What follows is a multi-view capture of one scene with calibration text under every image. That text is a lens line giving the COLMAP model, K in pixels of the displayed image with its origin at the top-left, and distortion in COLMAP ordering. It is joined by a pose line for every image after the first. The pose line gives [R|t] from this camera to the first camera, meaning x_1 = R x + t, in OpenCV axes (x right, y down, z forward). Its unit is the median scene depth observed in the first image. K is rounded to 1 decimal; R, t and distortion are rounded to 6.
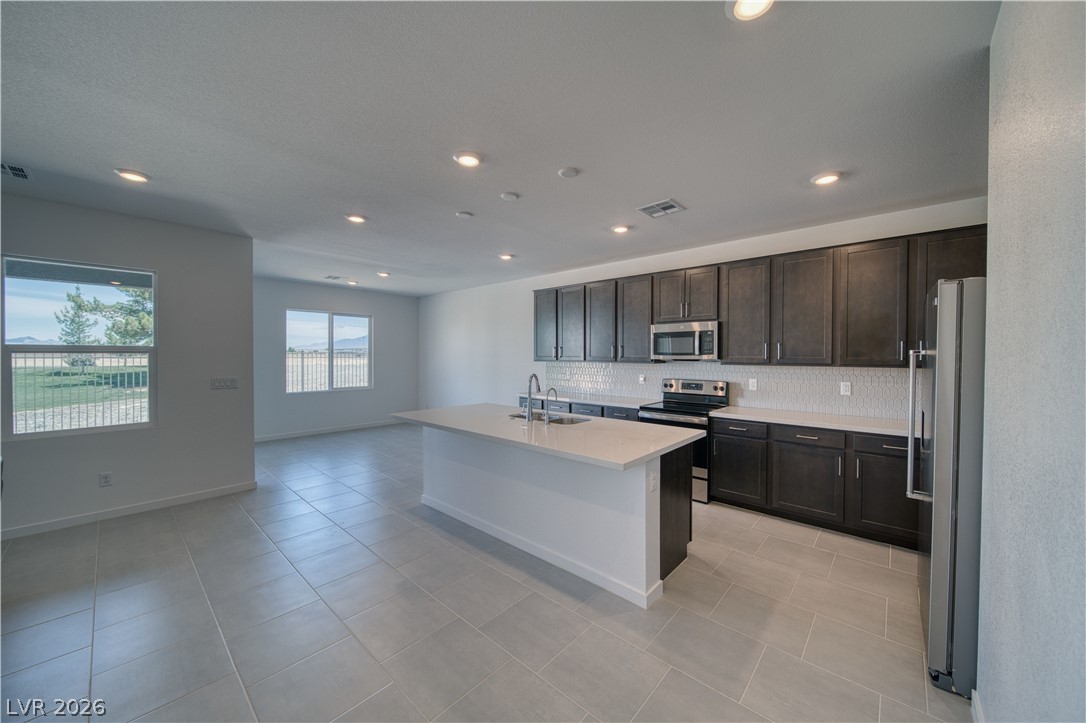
lens RADIAL K [[390.1, 0, 558.3], [0, 390.1, 359.8], [0, 0, 1]] dist [-0.001979, -0.000602]
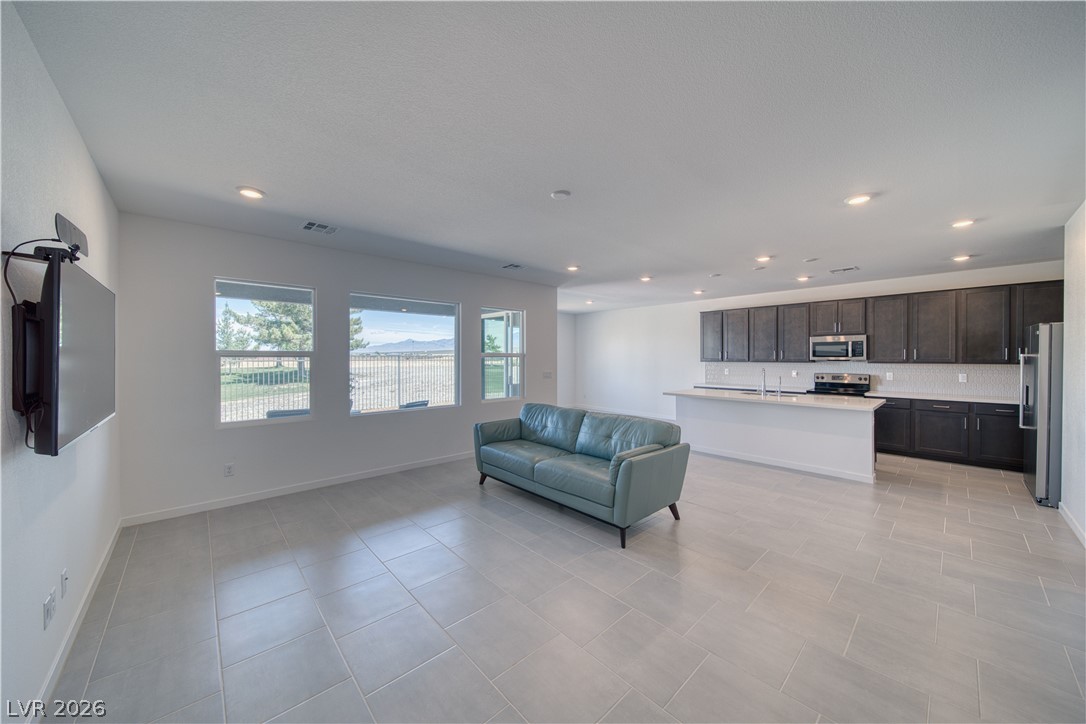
lens RADIAL K [[378.6, 0, 543.2], [0, 378.6, 359.4], [0, 0, 1]] dist [-0.003355, -0.001127]
pose [[0.993385, -0.003110, -0.114785, -0.678540], [0.002302, 0.999972, -0.007168, 0.005337], [0.114804, 0.006856, 0.993364, -0.618698]]
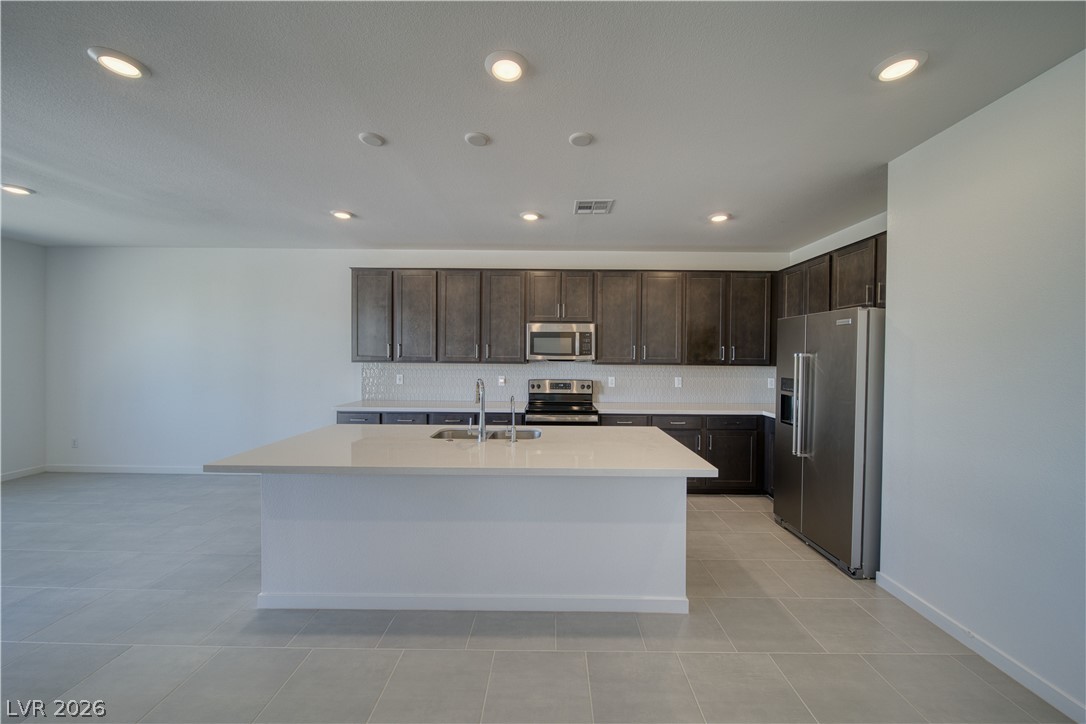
lens RADIAL K [[390.1, 0, 549.1], [0, 390.1, 360.3], [0, 0, 1]] dist [-0.001979, -0.000602]
pose [[0.758407, -0.003604, 0.651771, -0.378370], [0.000434, 0.999987, 0.005024, -0.004613], [-0.651781, -0.003527, 0.758399, 0.266185]]
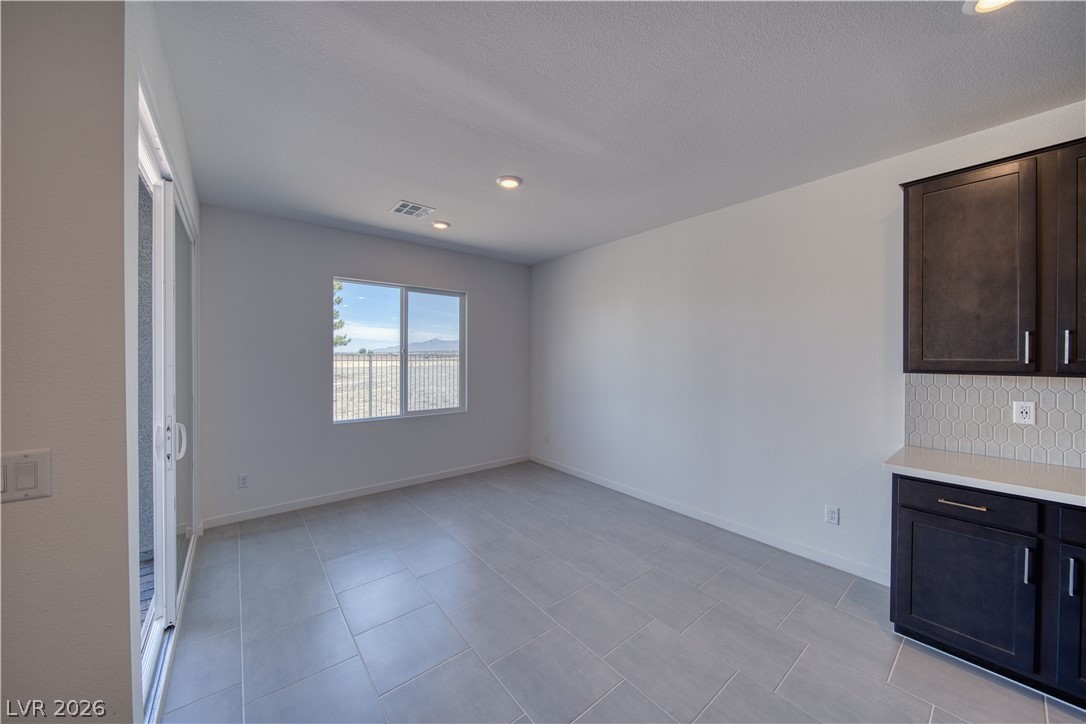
lens RADIAL K [[378.6, 0, 545.0], [0, 378.6, 358.8], [0, 0, 1]] dist [-0.003355, -0.001127]
pose [[0.985307, -0.000820, -0.170793, -0.490951], [-0.000460, 0.999972, -0.007451, -0.009094], [0.170794, 0.007420, 0.985279, 0.842028]]
